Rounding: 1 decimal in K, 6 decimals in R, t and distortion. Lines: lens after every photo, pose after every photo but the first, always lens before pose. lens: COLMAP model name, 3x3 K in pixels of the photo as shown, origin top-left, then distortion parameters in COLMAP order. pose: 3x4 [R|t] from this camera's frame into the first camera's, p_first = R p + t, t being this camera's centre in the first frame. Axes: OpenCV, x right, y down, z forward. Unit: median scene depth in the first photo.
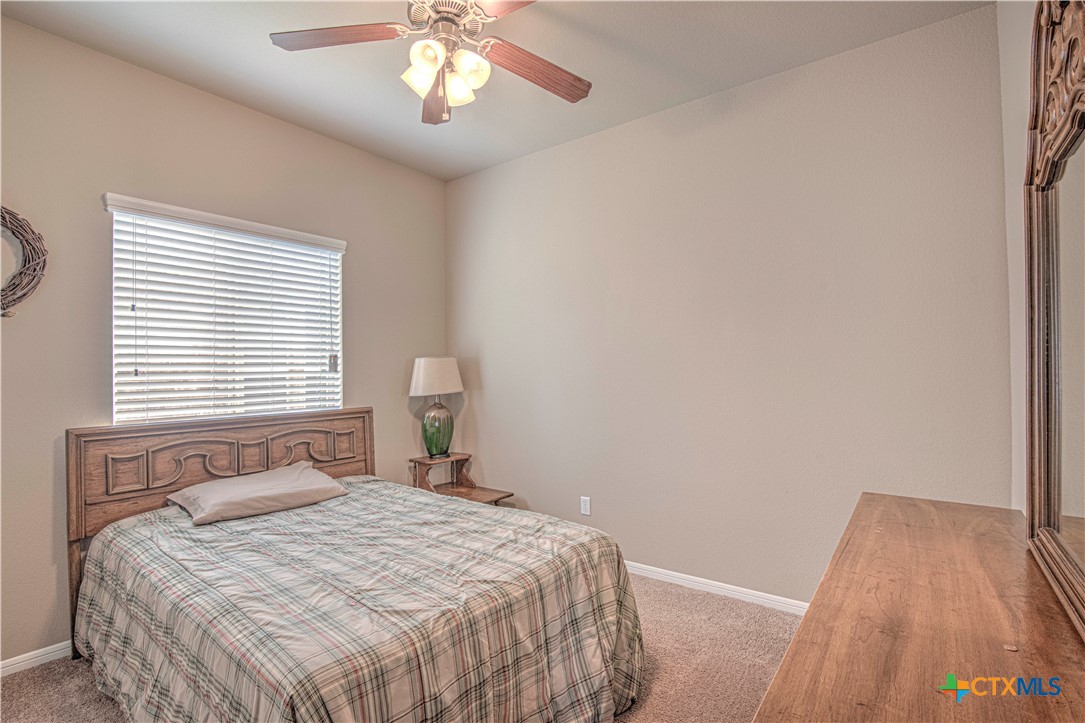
lens RADIAL K [[502.5, 0, 537.6], [0, 502.5, 365.4], [0, 0, 1]] dist [-0.019083, 0.001105]
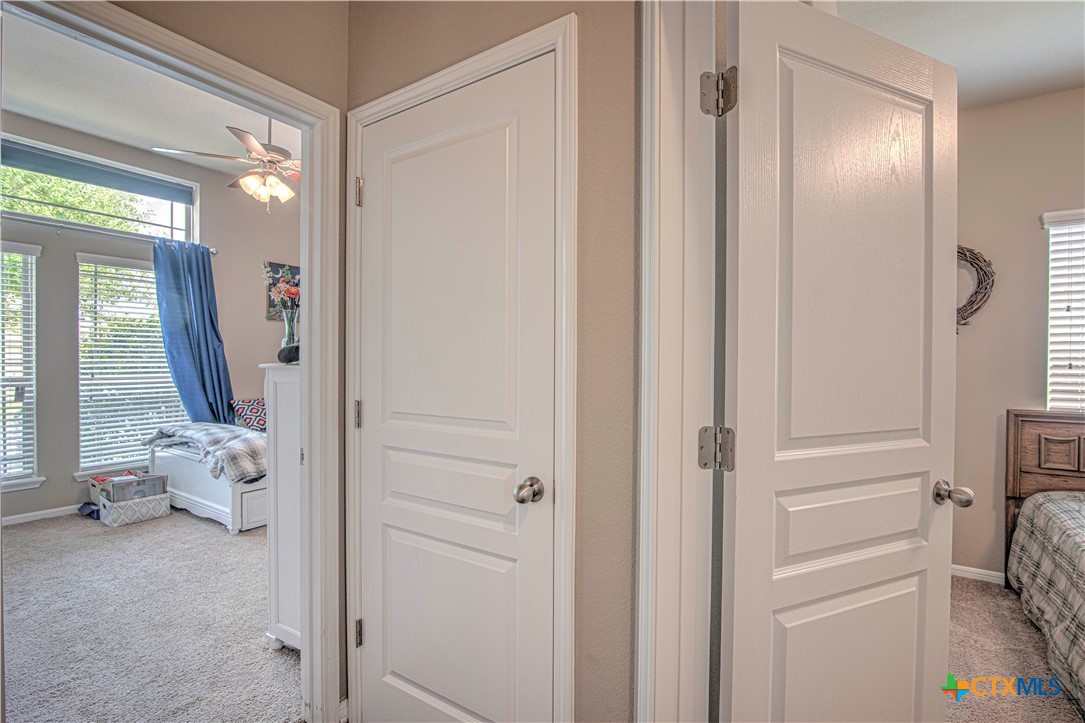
lens RADIAL K [[502.5, 0, 537.6], [0, 502.5, 365.4], [0, 0, 1]] dist [-0.019083, 0.001105]
pose [[0.058077, 0.018414, -0.998142, 0.257600], [-0.003528, 0.999827, 0.018240, -0.003768], [0.998306, 0.002462, 0.058132, -0.296177]]
